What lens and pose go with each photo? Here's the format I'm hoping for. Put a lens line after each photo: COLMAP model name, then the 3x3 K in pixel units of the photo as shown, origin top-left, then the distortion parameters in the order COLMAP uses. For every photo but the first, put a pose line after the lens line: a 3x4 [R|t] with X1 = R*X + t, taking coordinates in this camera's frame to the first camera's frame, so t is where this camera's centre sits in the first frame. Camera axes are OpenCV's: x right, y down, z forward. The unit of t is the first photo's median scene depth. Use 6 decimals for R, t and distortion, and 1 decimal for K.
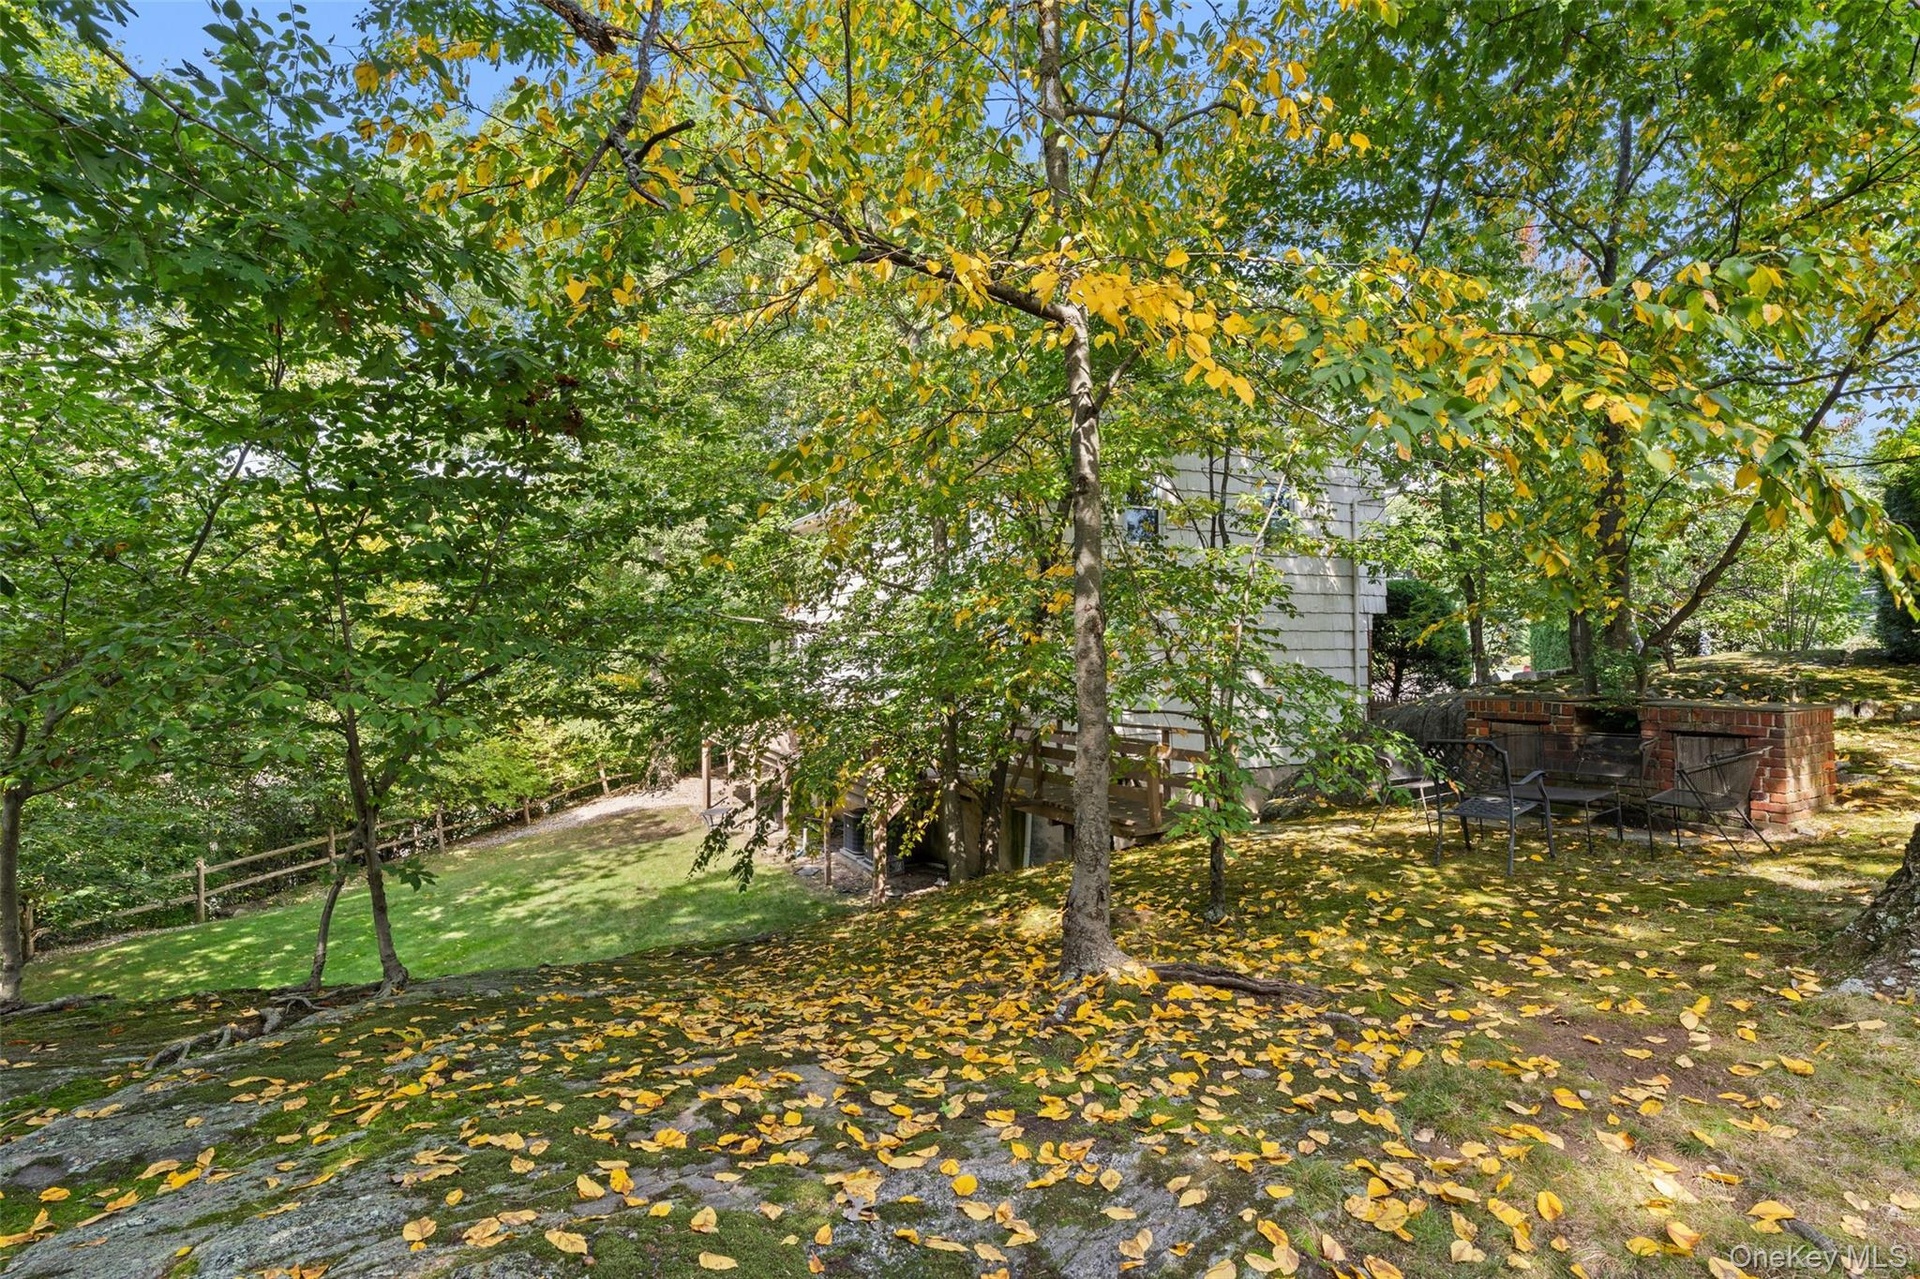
lens RADIAL K [[851.9, 0, 951.4], [0, 851.9, 650.9], [0, 0, 1]] dist [-0.004892, 0.000824]
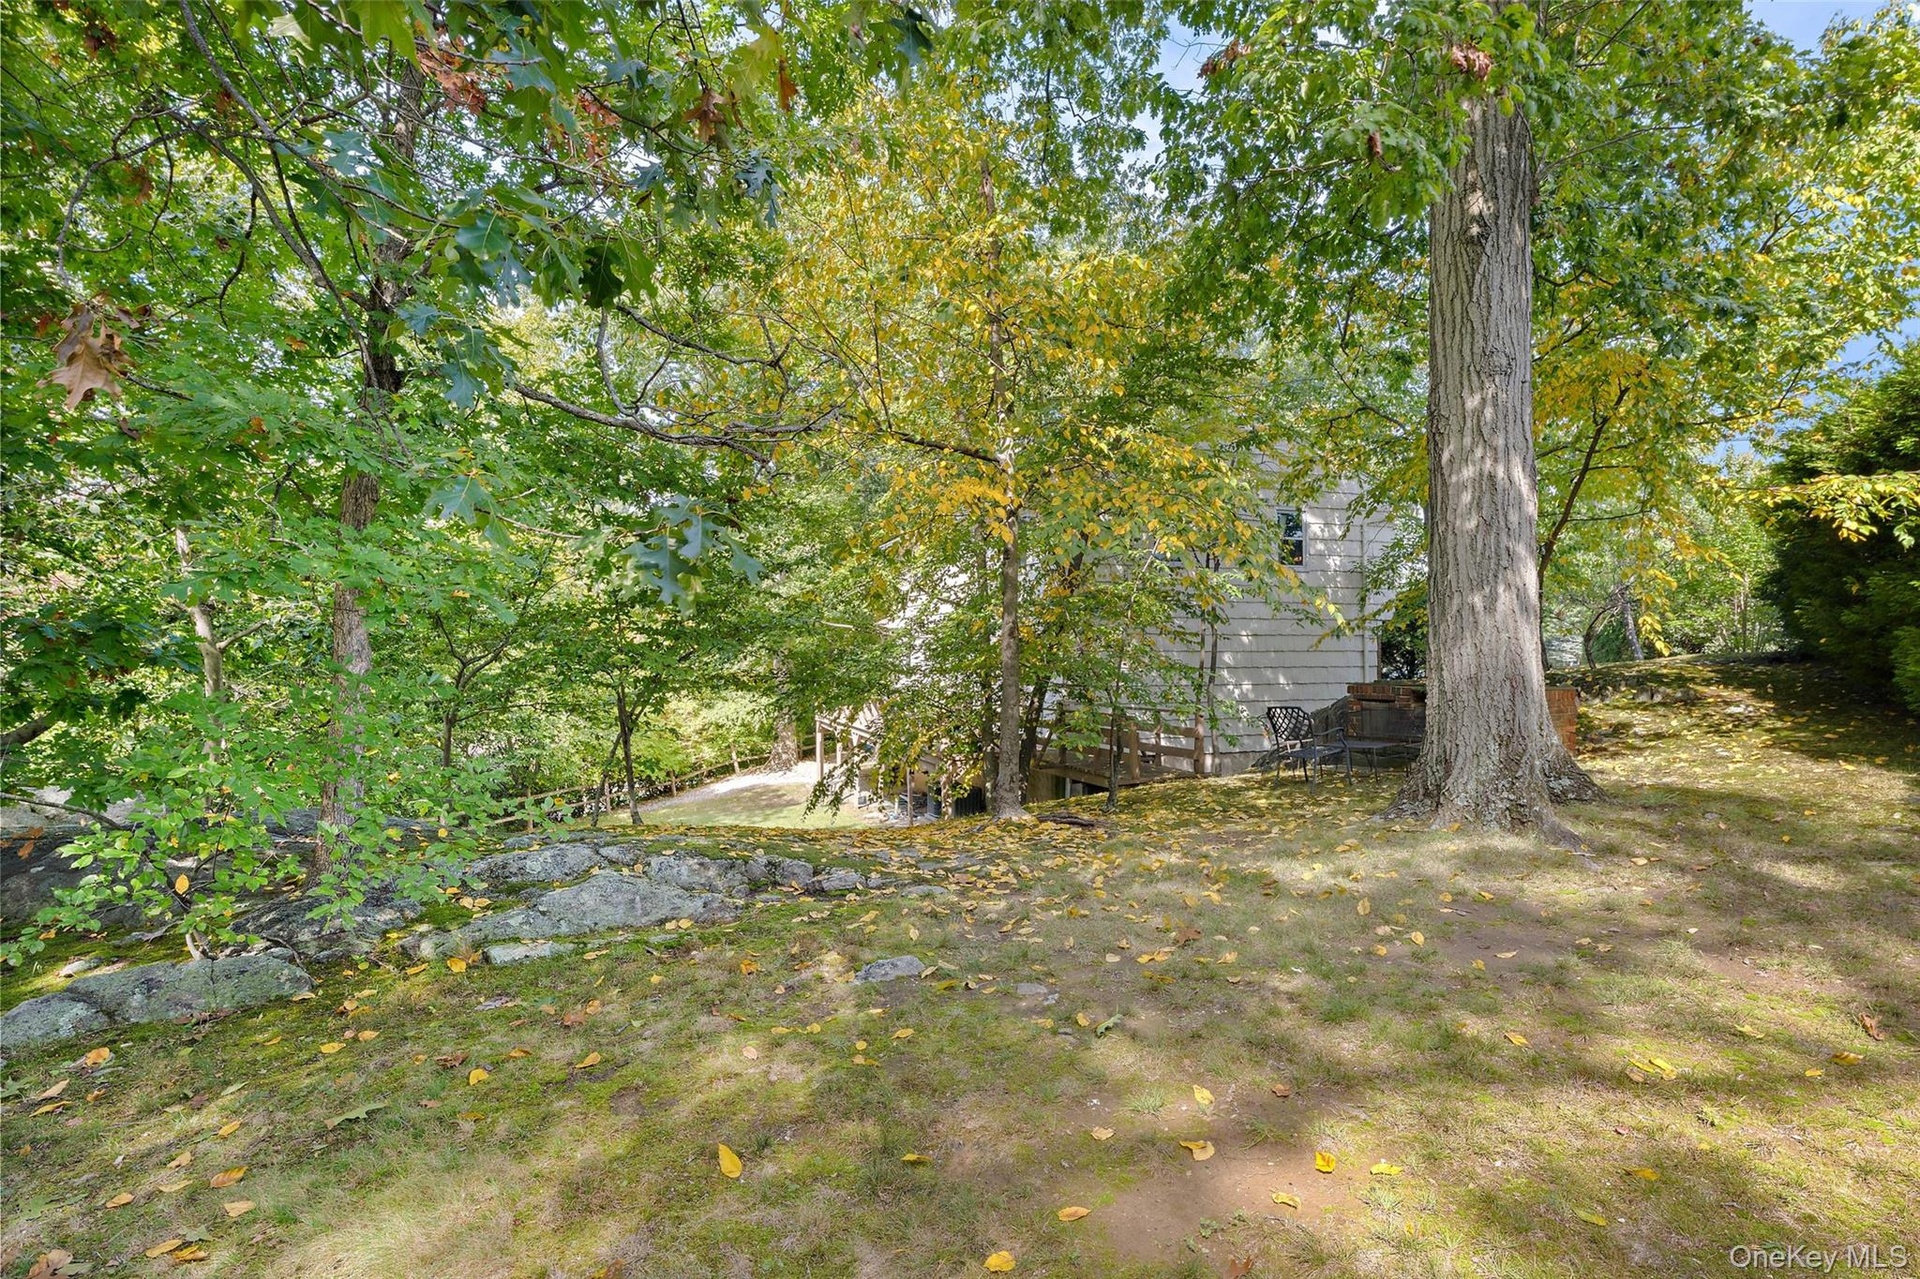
lens RADIAL K [[851.9, 0, 951.4], [0, 851.9, 650.9], [0, 0, 1]] dist [-0.004892, 0.000824]
pose [[0.991002, 0.004661, -0.133767, 0.058324], [-0.005272, 0.999977, -0.004214, 0.004198], [0.133745, 0.004881, 0.991004, -0.167096]]
